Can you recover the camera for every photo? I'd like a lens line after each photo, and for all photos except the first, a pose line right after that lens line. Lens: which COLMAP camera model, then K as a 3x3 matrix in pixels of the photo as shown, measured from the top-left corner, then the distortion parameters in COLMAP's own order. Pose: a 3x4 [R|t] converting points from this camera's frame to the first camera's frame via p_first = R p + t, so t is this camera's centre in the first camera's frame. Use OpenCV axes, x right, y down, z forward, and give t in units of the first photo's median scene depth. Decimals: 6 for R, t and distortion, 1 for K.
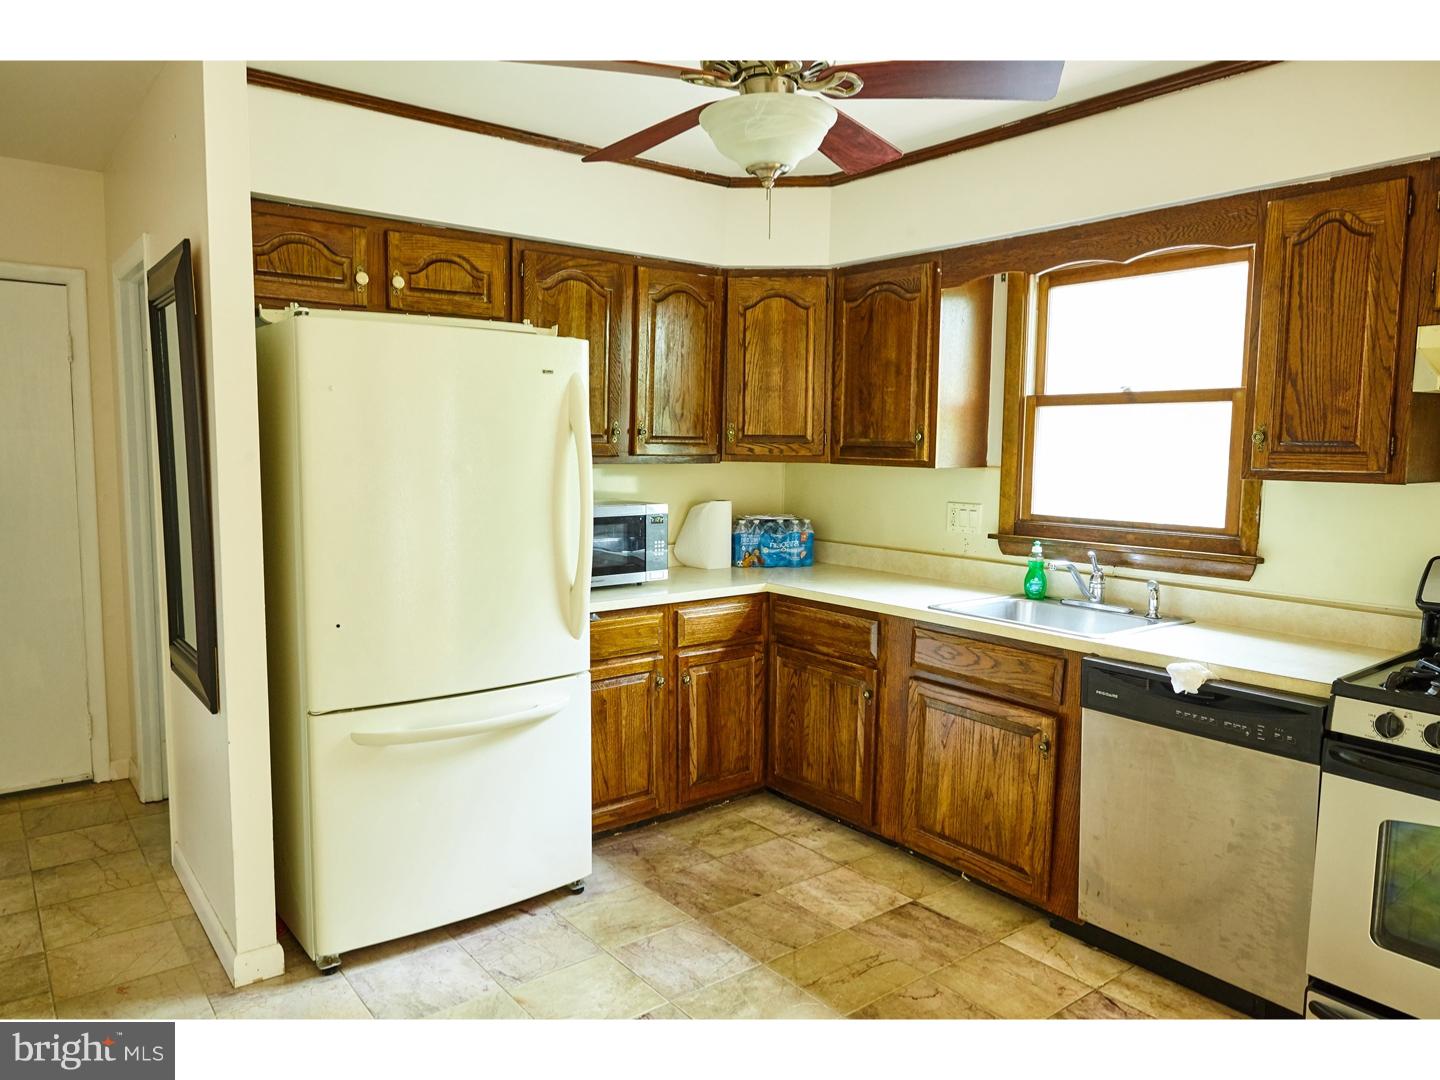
lens RADIAL K [[977.2, 0, 723.4], [0, 977.2, 538.1], [0, 0, 1]] dist [-0.008085, 0.002743]
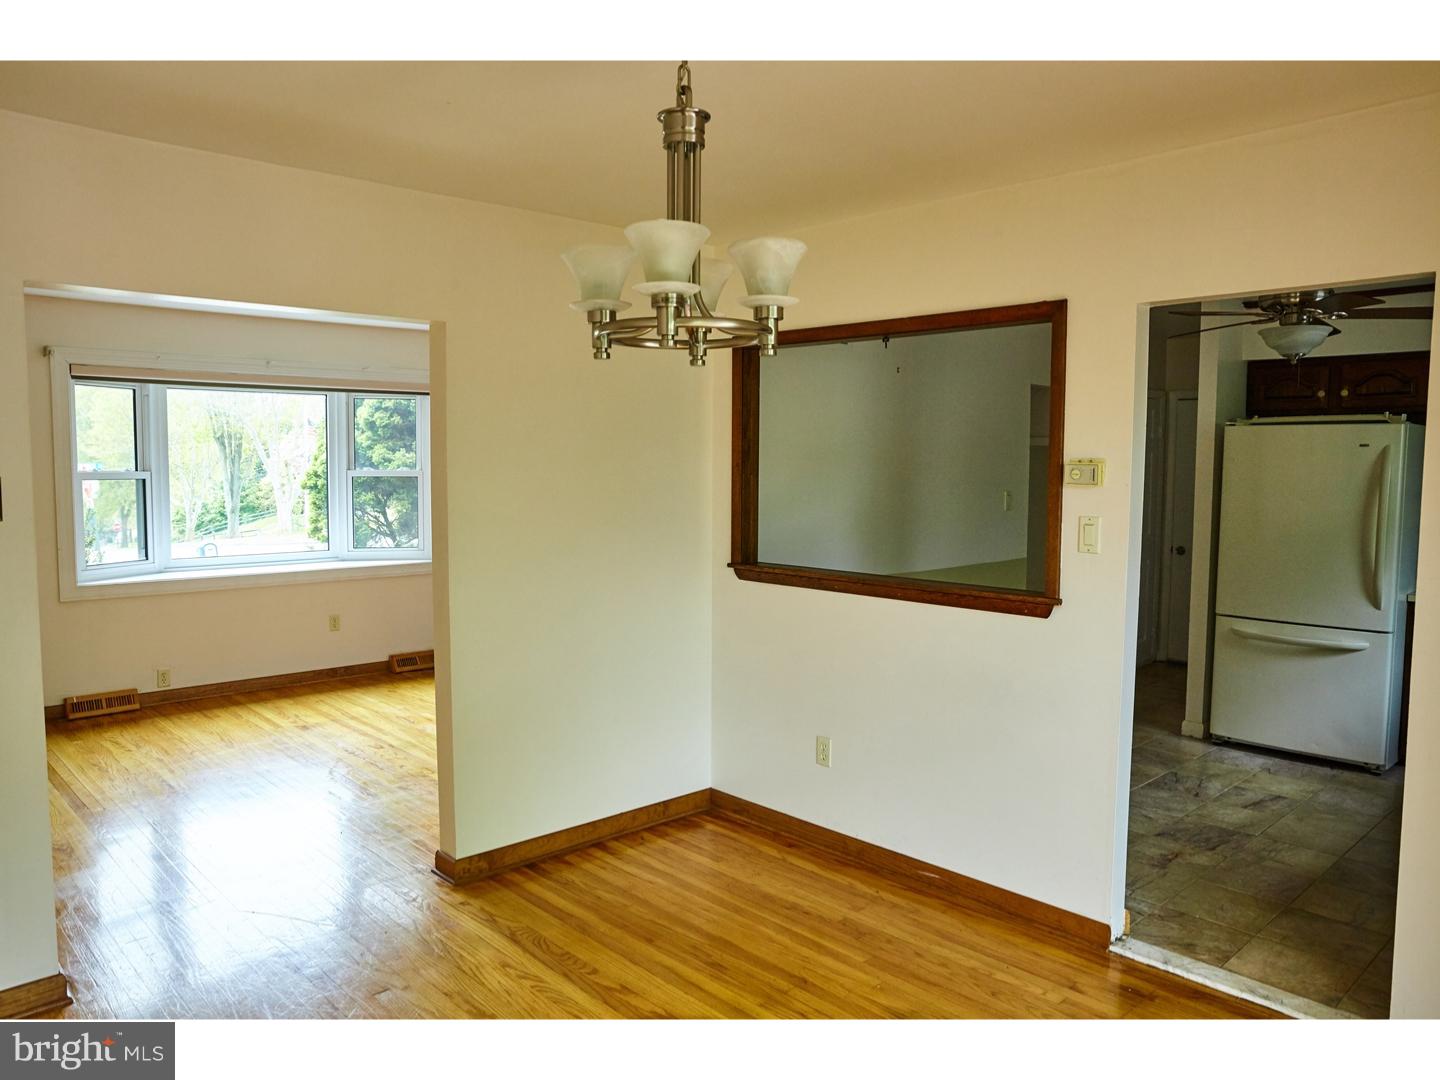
lens RADIAL K [[1011.7, 0, 719.7], [0, 1011.7, 541.6], [0, 0, 1]] dist [-0.033608, 0.000849]
pose [[0.102973, 0.067018, -0.992424, 1.342126], [-0.109374, 0.992440, 0.055670, 0.019042], [0.988652, 0.102813, 0.109525, -0.254877]]
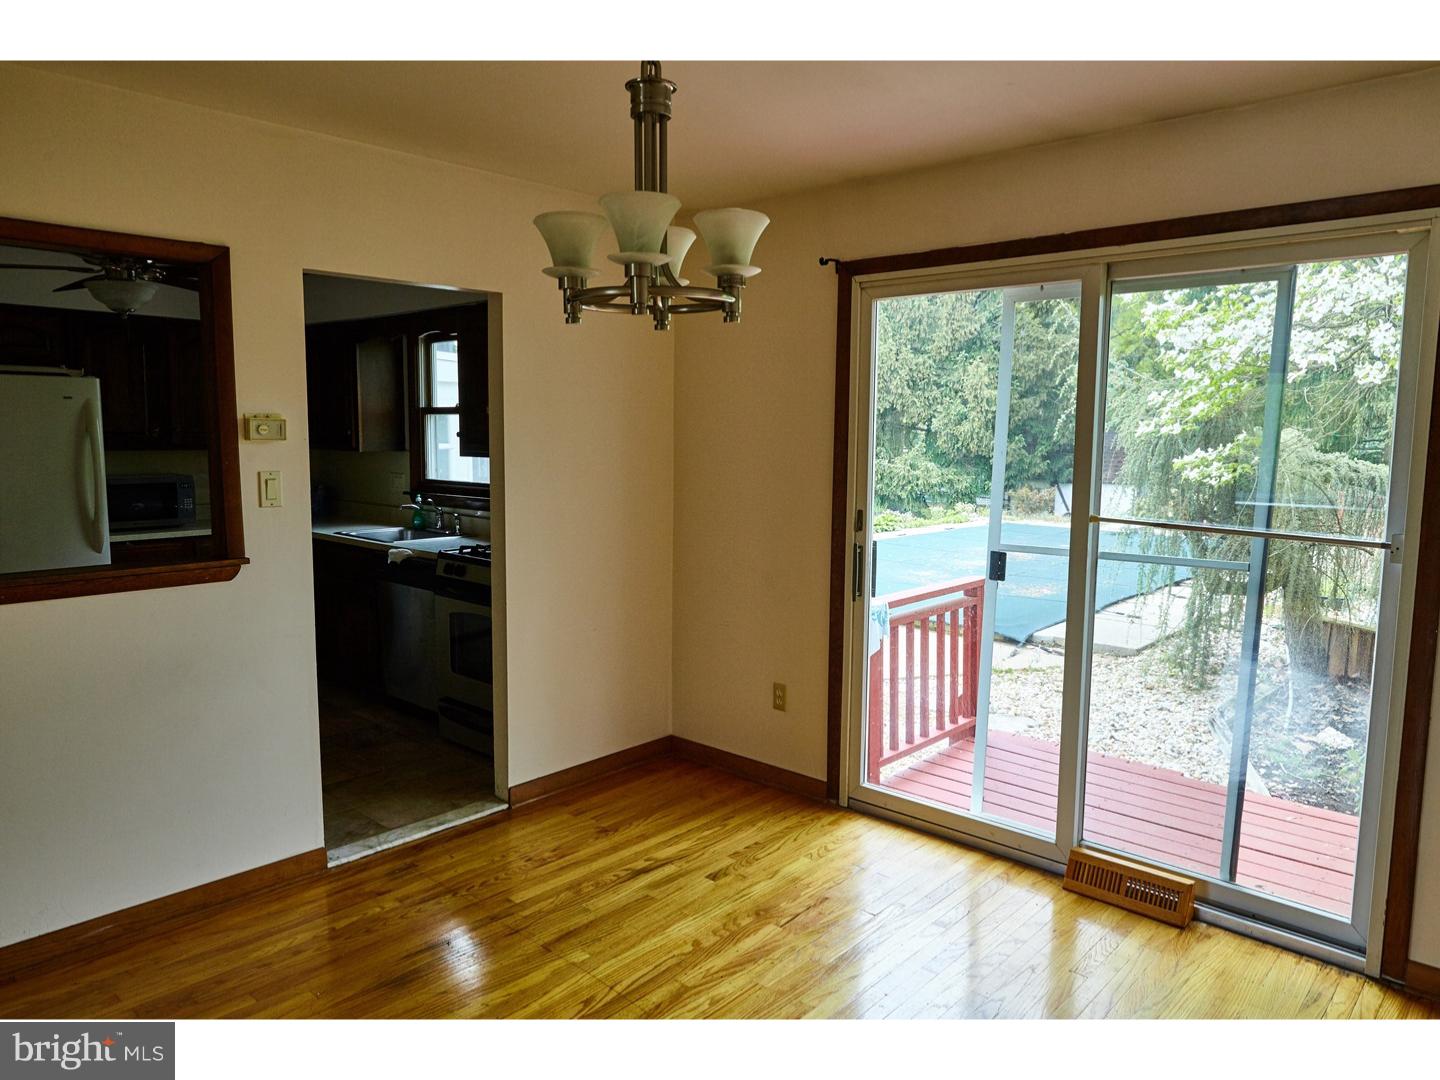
lens RADIAL K [[977.2, 0, 730.2], [0, 977.2, 533.6], [0, 0, 1]] dist [-0.008085, 0.002743]
pose [[0.984370, -0.022202, 0.174706, 0.636538], [0.021003, 0.999741, 0.008710, 0.076915], [-0.174854, -0.004905, 0.984582, -0.864108]]
